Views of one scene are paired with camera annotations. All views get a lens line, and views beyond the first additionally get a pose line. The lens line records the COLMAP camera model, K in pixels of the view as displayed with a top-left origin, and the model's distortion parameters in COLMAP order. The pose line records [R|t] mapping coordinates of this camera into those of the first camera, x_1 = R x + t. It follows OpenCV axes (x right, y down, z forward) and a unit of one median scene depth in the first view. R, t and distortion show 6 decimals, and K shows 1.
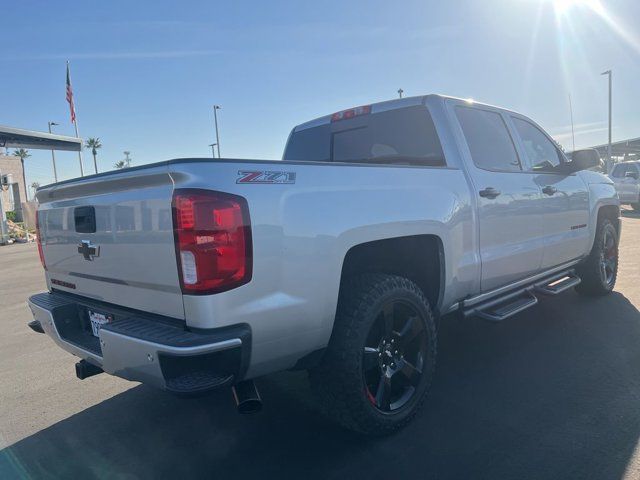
lens RADIAL K [[479.6, 0, 320.0], [0, 479.6, 240.0], [0, 0, 1]] dist [-0.005168, -0.001951]
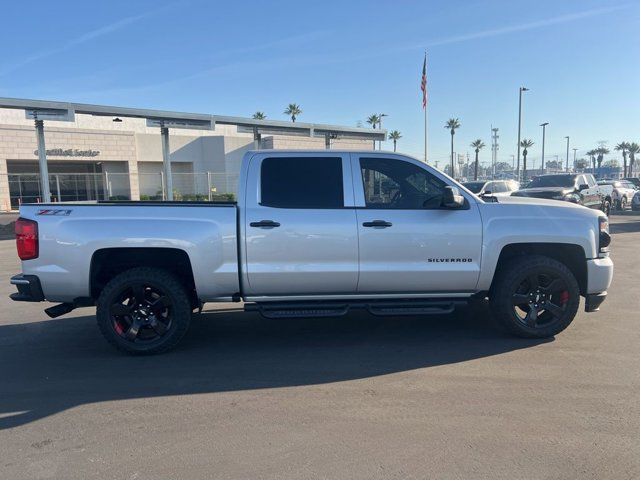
lens RADIAL K [[469.2, 0, 320.0], [0, 469.2, 240.0], [0, 0, 1]] dist [0.000020, -0.003869]
pose [[0.751505, 0.116867, -0.649294, 0.361057], [-0.084162, 0.993126, 0.081343, -0.046010], [0.654337, -0.006484, 0.756175, 0.028736]]
